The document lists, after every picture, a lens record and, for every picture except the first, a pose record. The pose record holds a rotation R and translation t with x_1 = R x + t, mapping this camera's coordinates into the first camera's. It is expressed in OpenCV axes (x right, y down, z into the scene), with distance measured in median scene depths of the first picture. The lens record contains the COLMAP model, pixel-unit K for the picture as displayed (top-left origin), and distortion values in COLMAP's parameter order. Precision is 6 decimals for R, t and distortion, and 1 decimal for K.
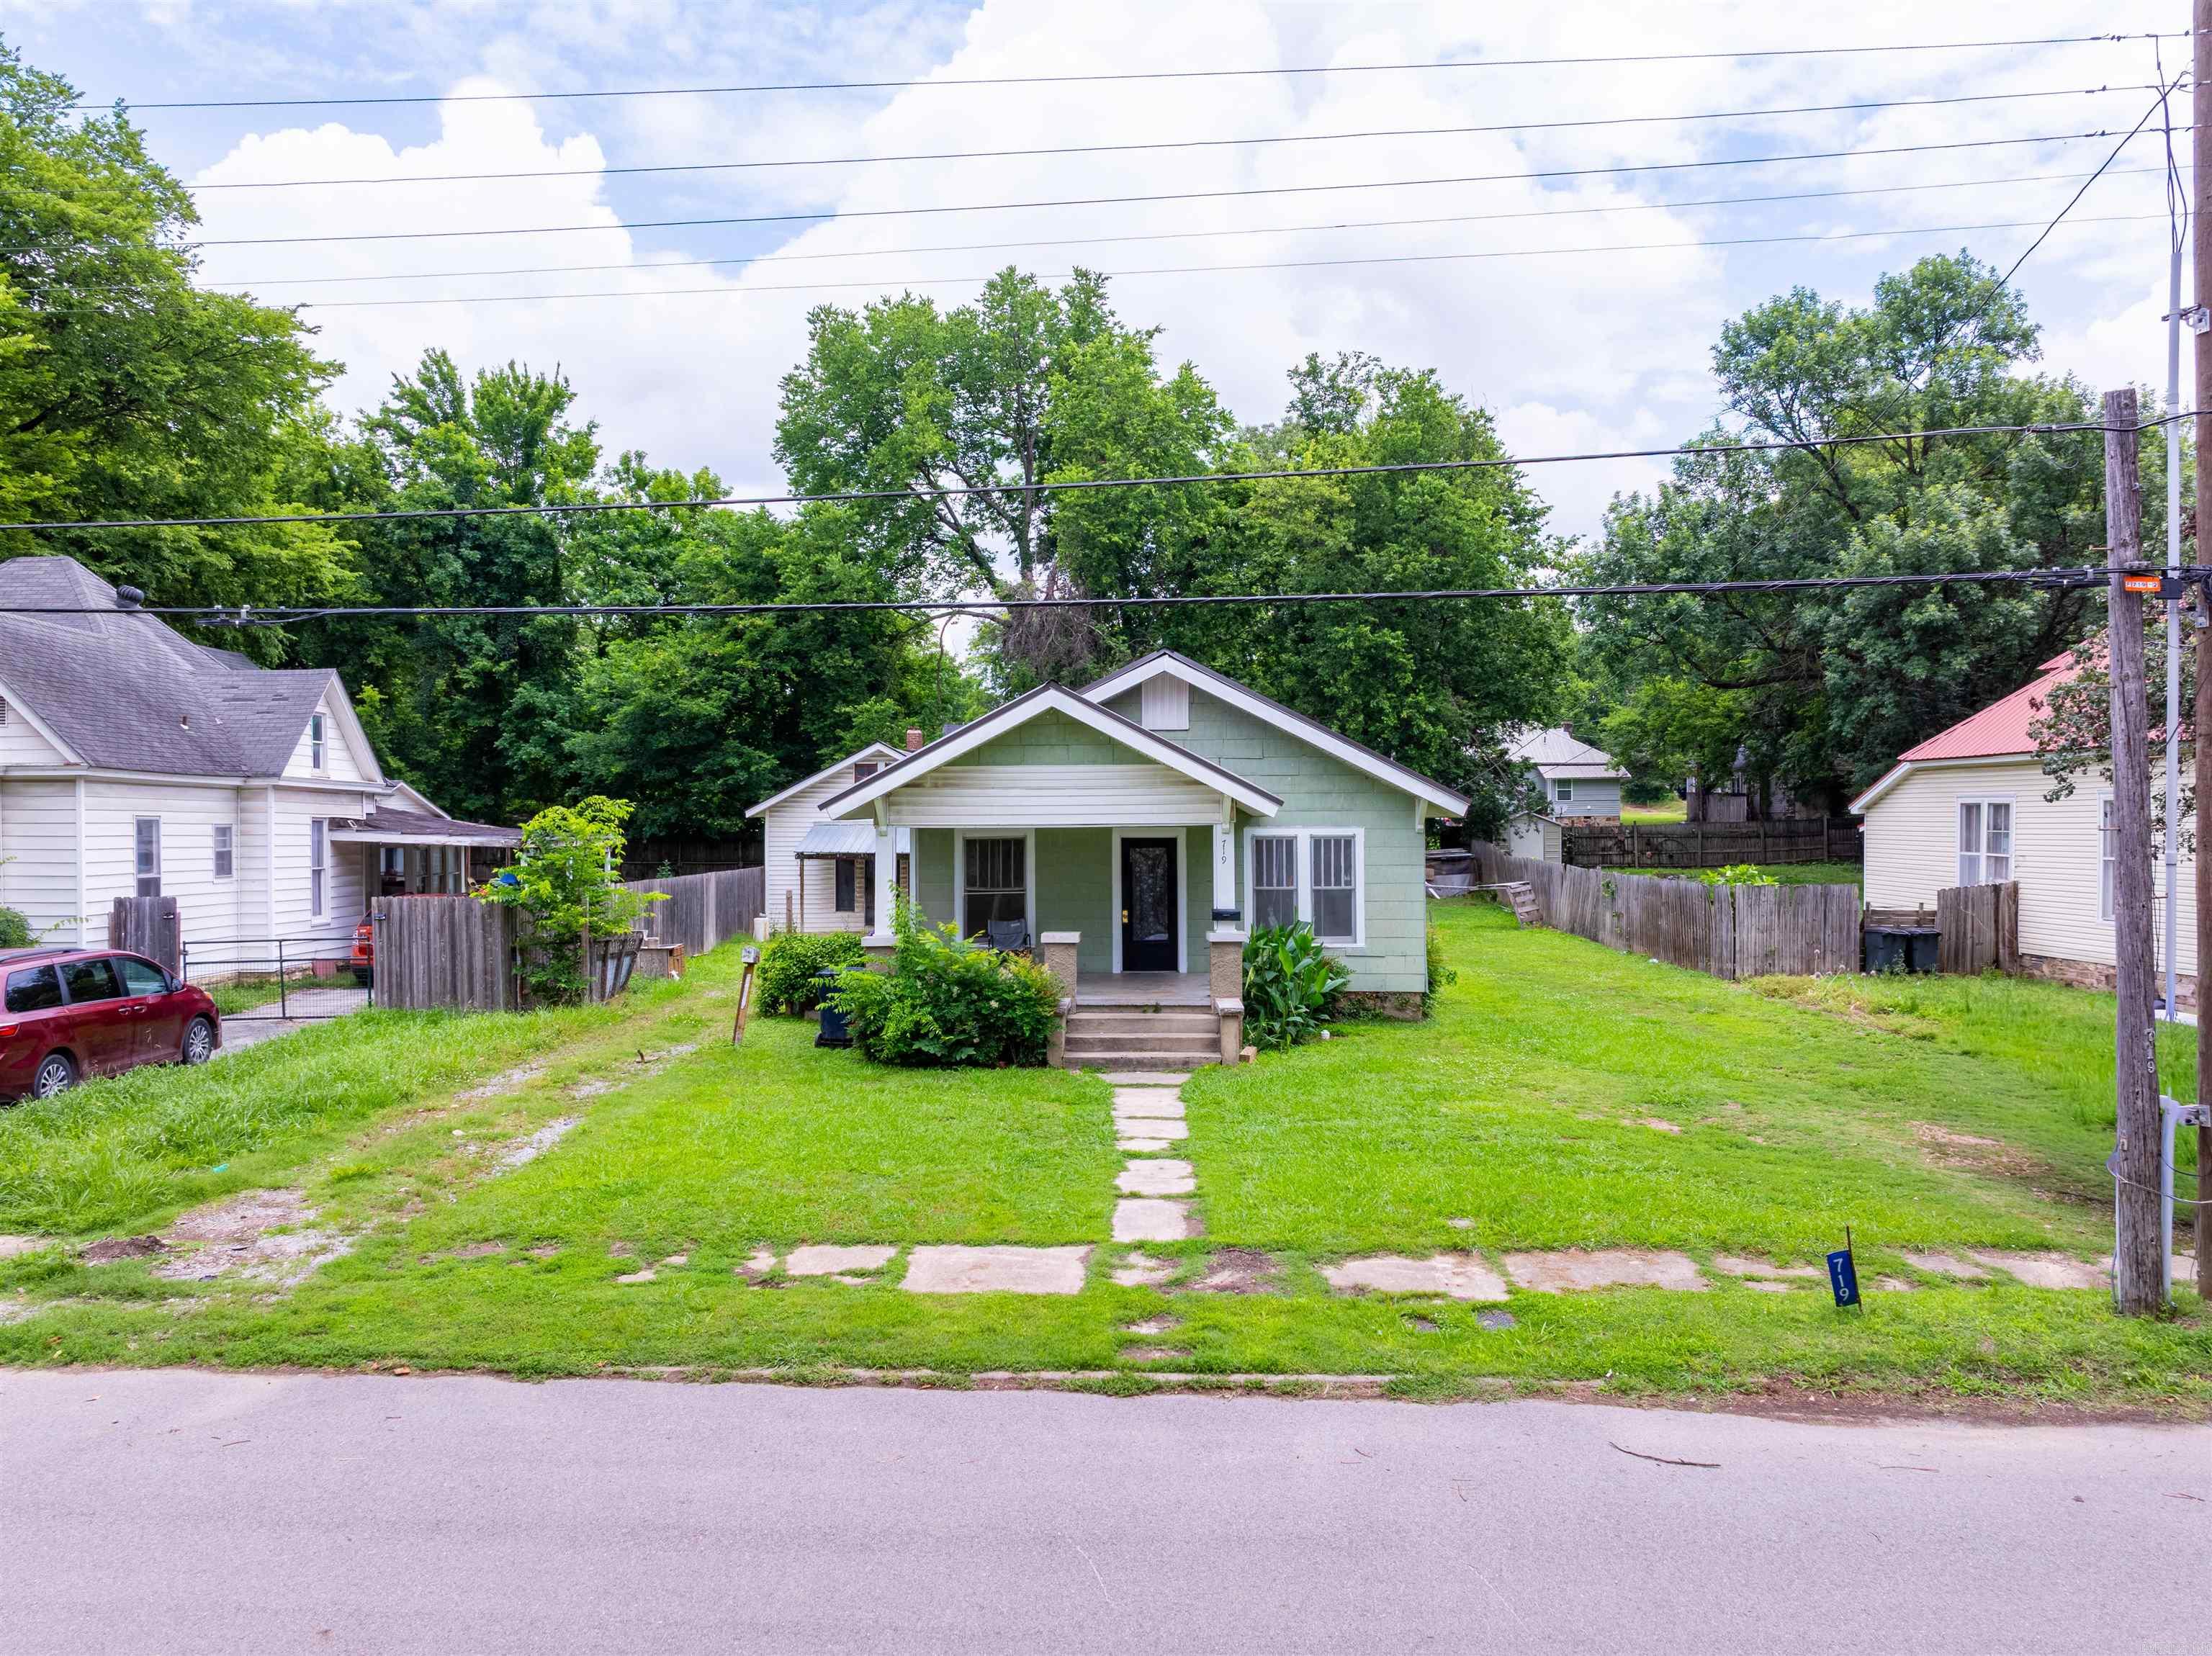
lens RADIAL K [[1560.4, 0, 1106.0], [0, 1560.4, 828.0], [0, 0, 1]] dist [-0.049340, 0.040535]
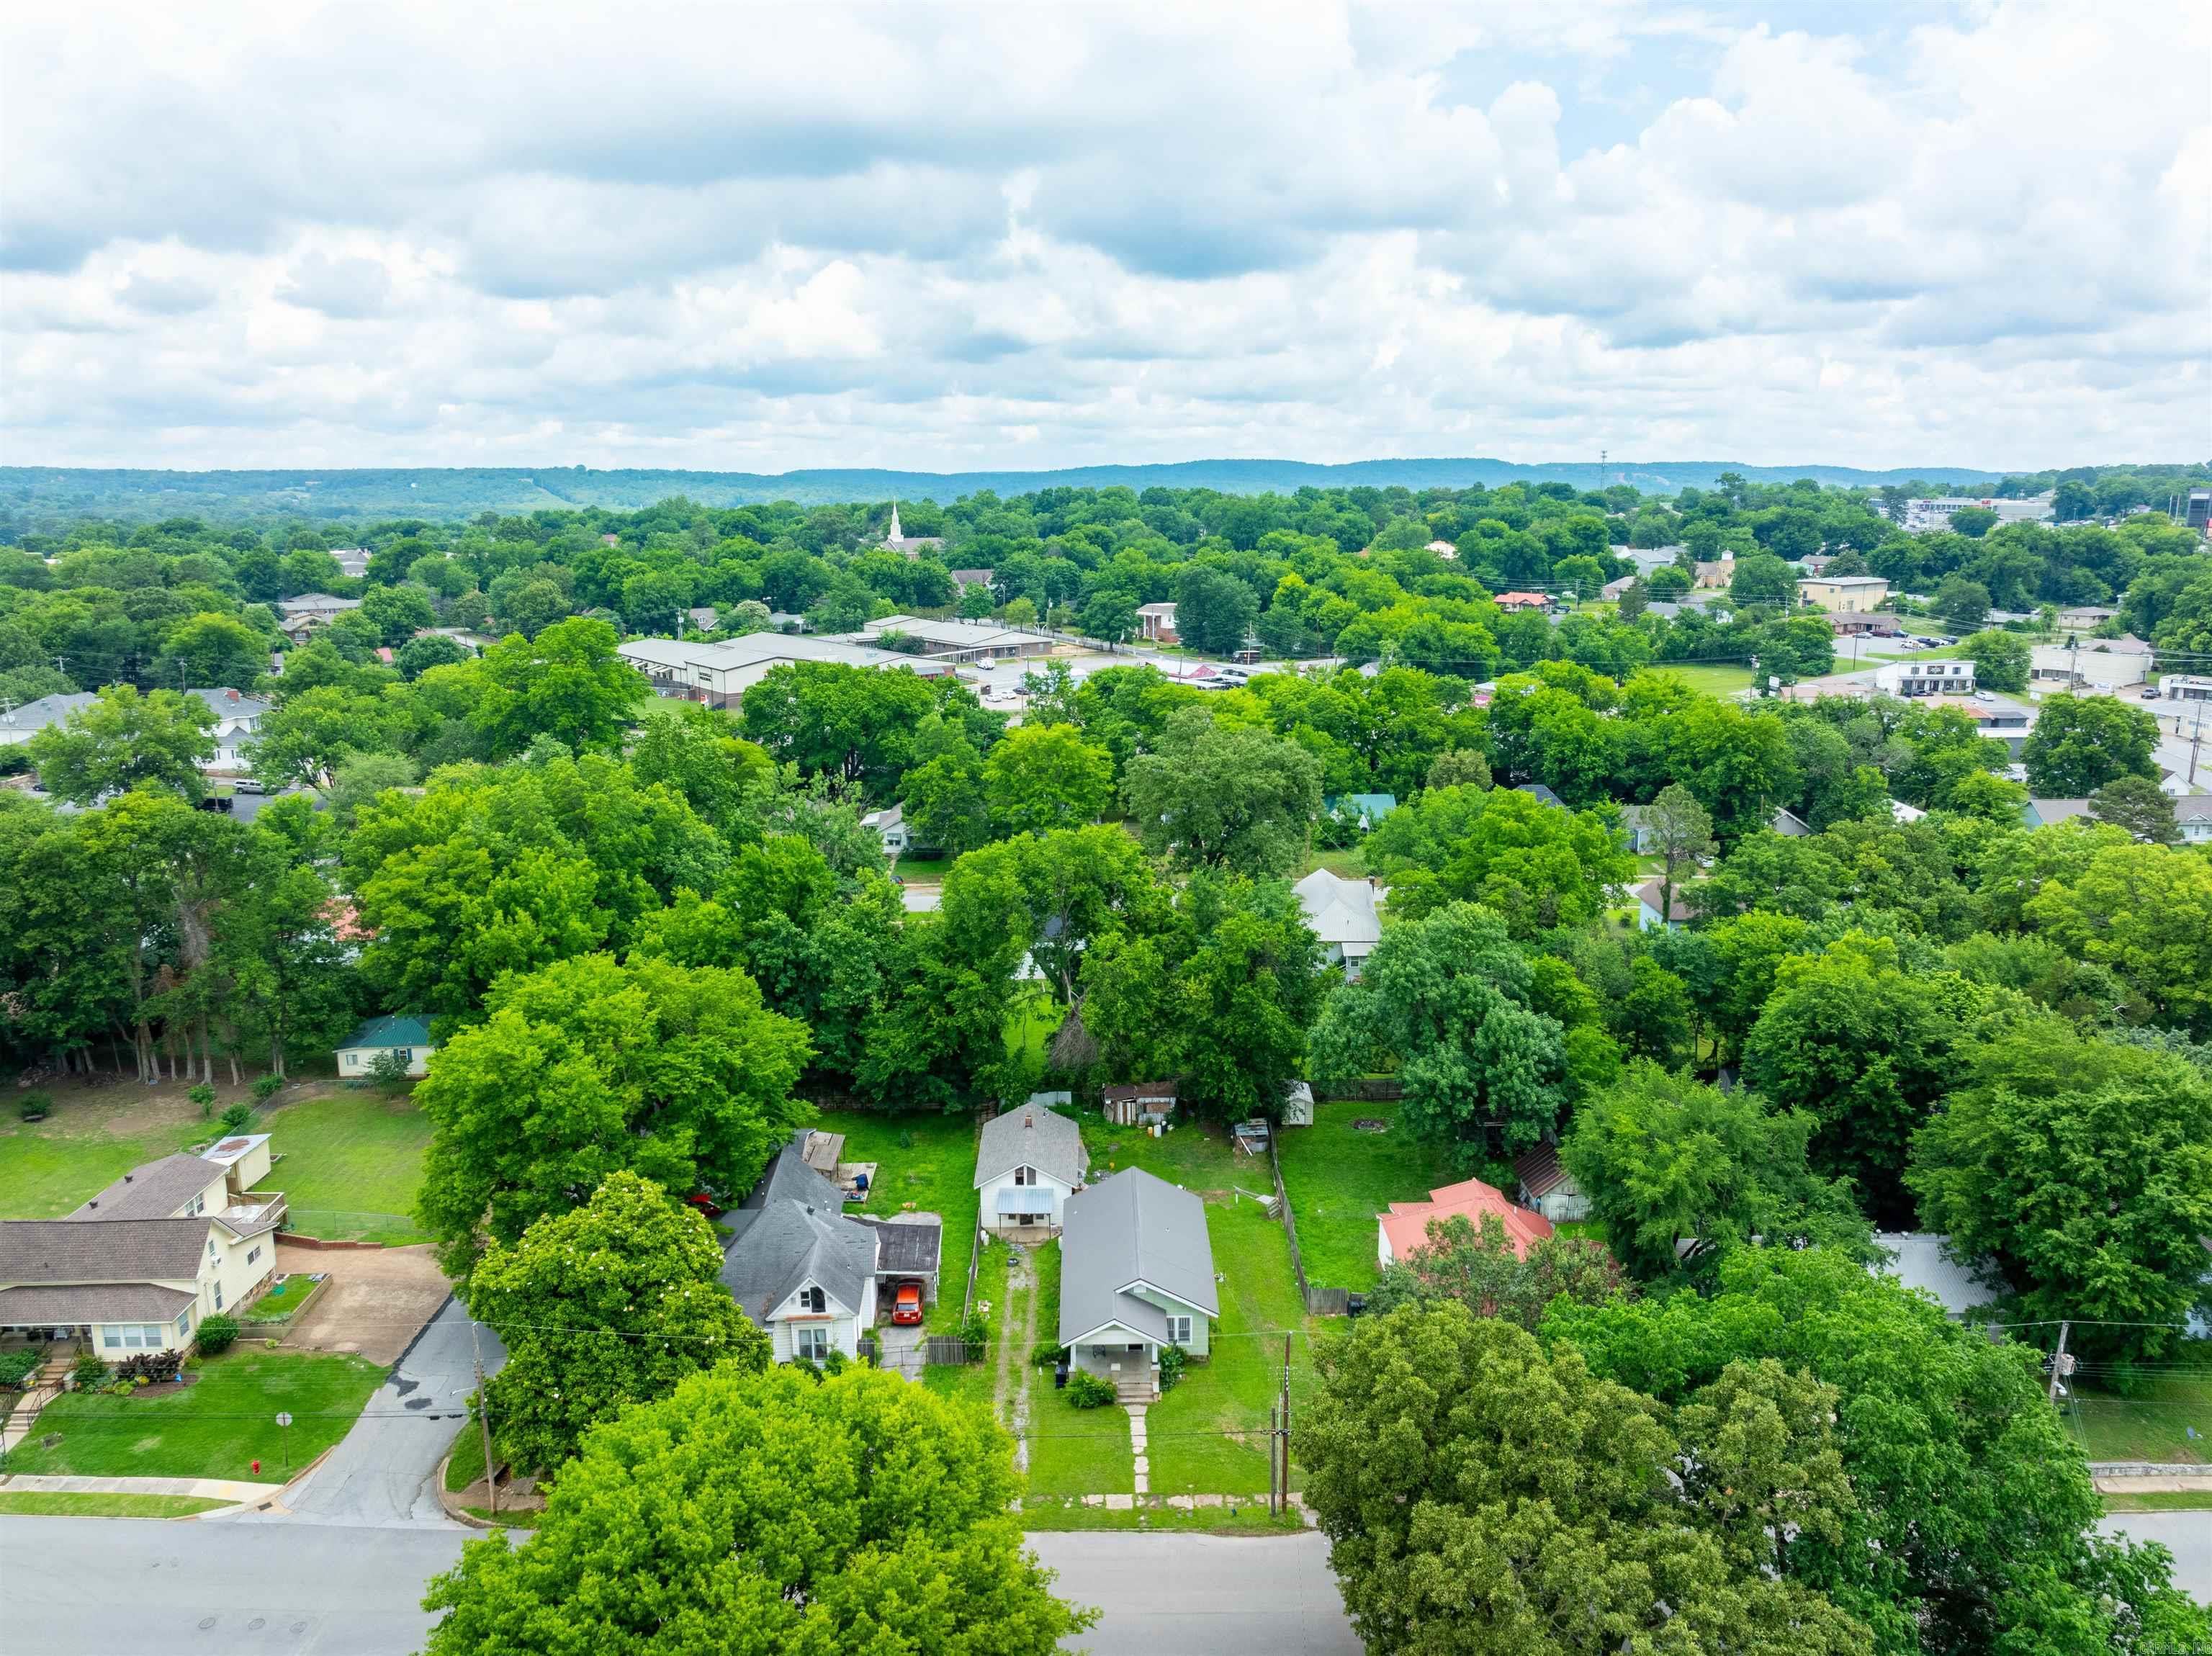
lens RADIAL K [[1589.0, 0, 1101.8], [0, 1589.0, 800.4], [0, 0, 1]] dist [-0.023356, 0.001336]
pose [[0.999387, -0.007956, 0.034081, -0.173554], [0.001080, 0.980366, 0.197181, -1.974750], [-0.034980, -0.197023, 0.979775, -2.499414]]
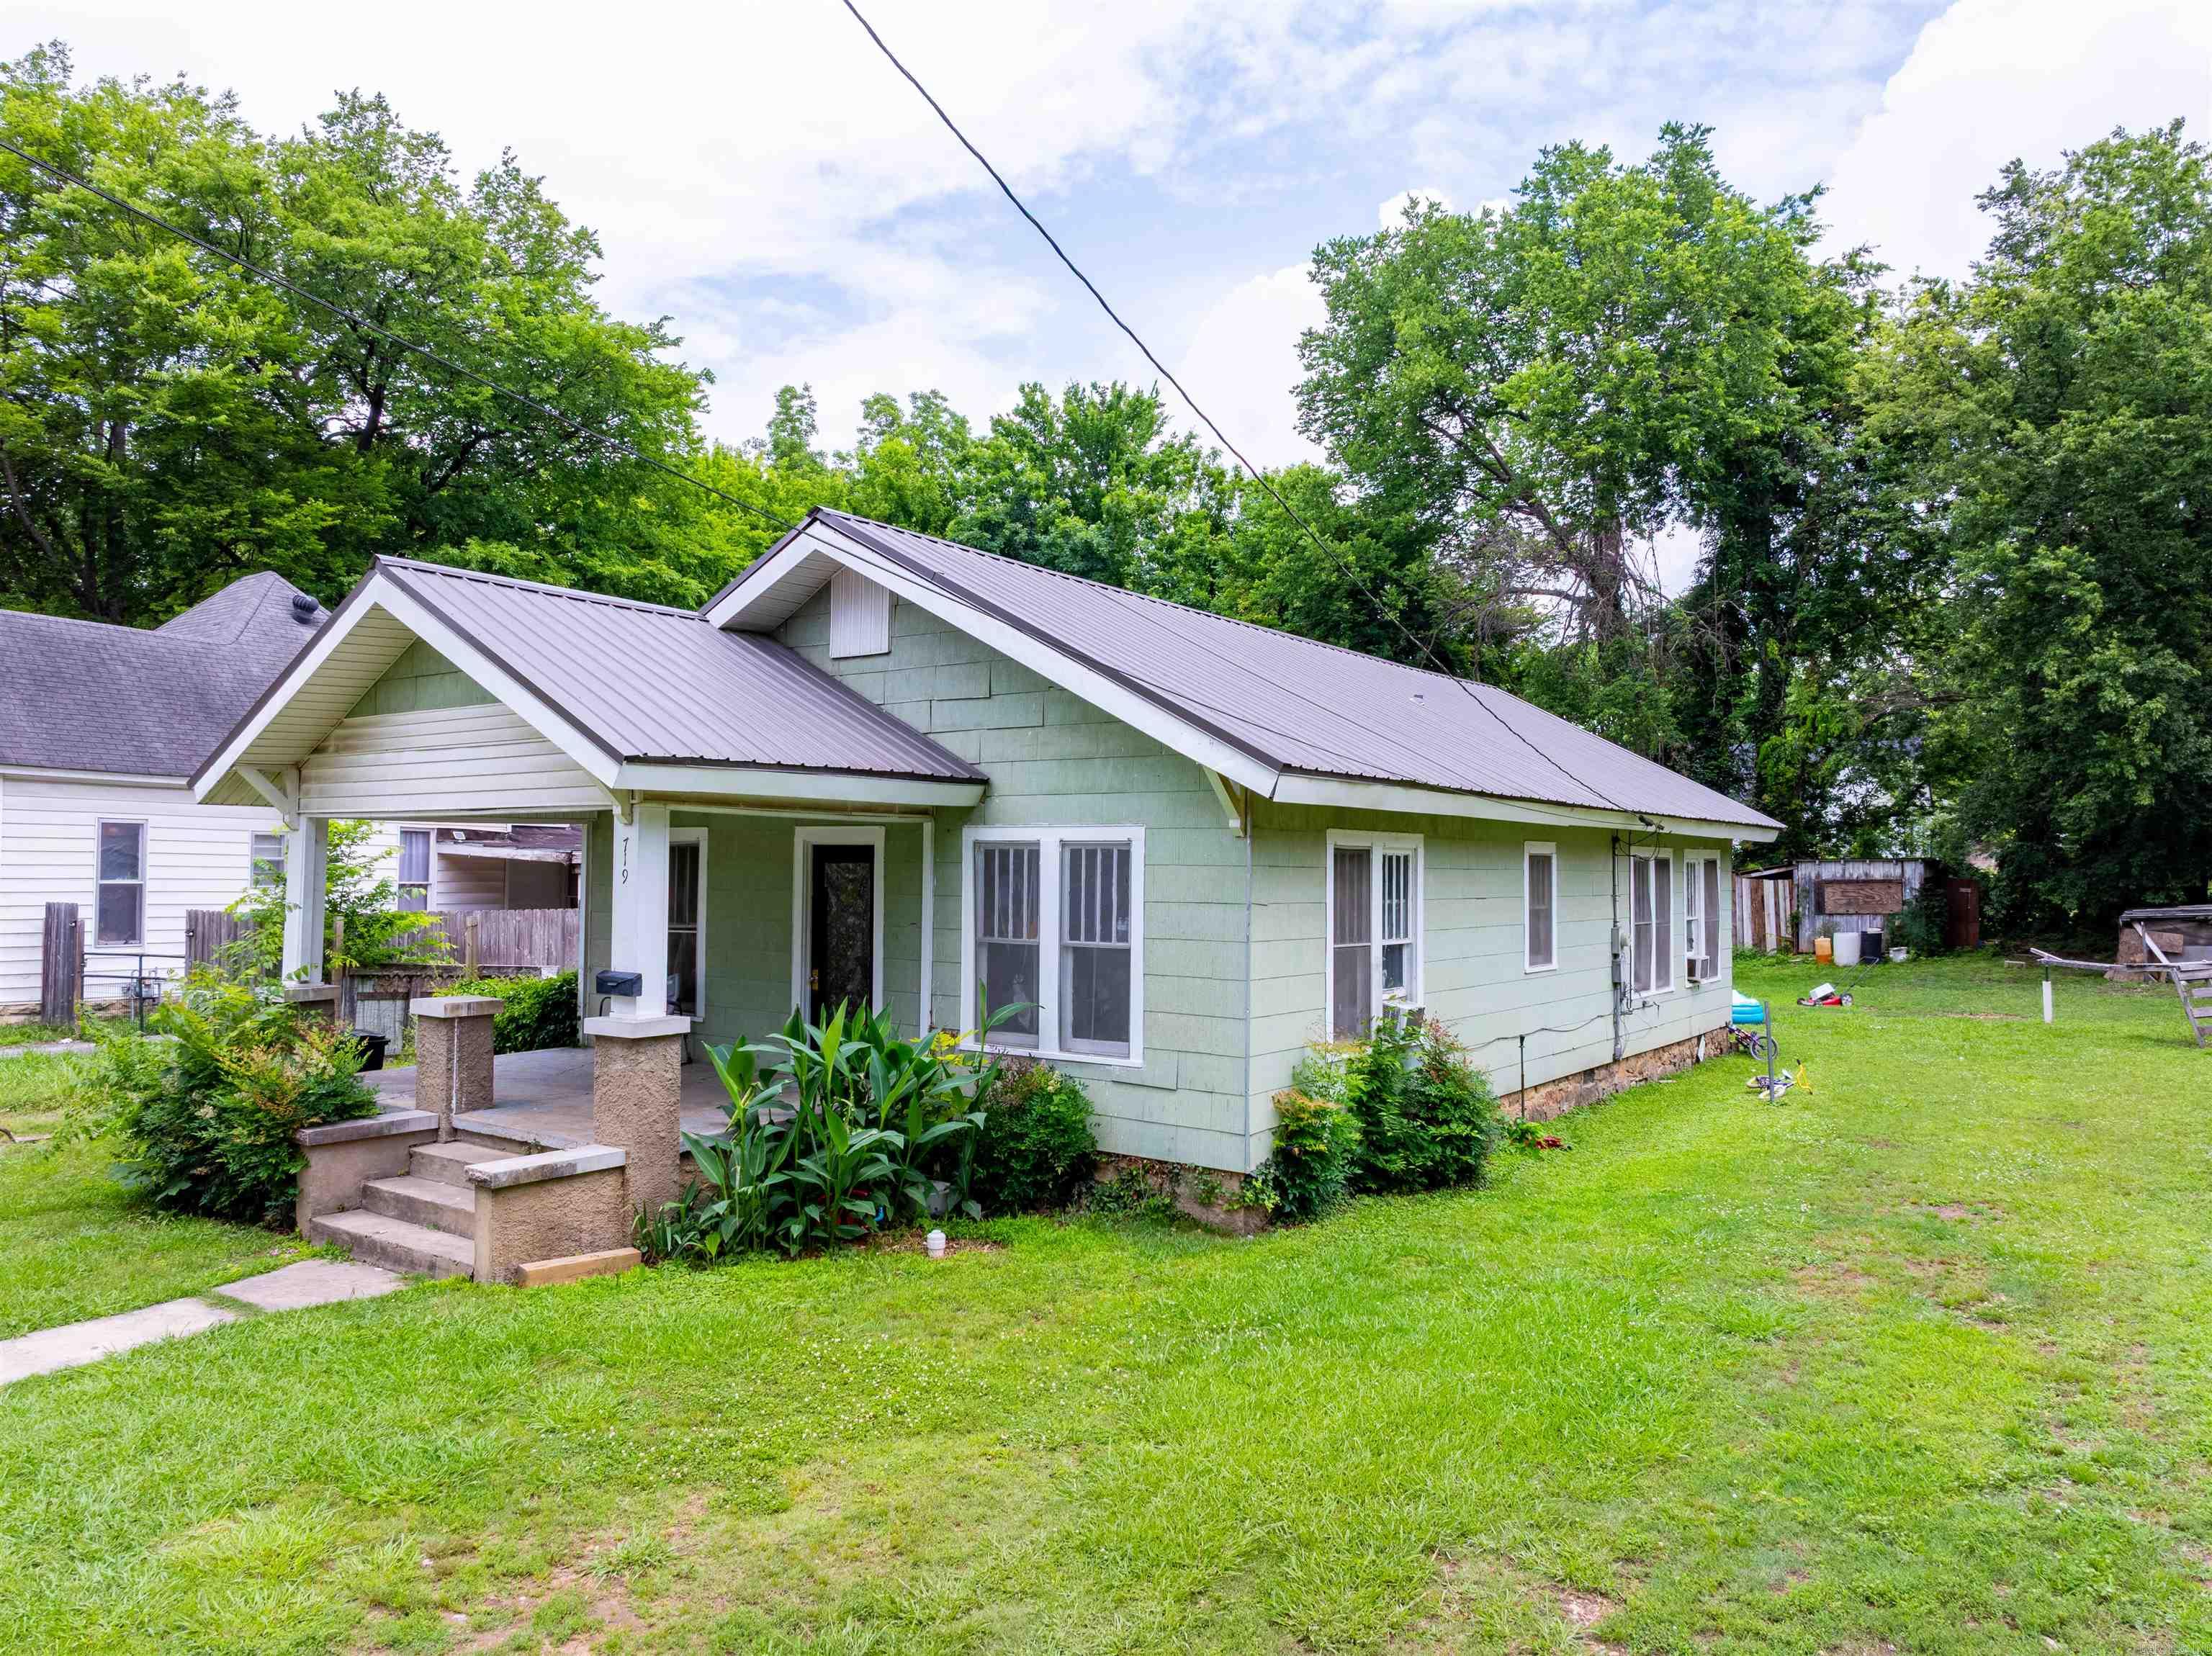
lens RADIAL K [[1560.4, 0, 1106.0], [0, 1560.4, 828.0], [0, 0, 1]] dist [-0.049340, 0.040535]
pose [[0.826714, -0.000722, -0.562621, 0.434120], [-0.017365, 0.999490, -0.026799, 0.013918], [0.562354, 0.031925, 0.826280, 0.580710]]
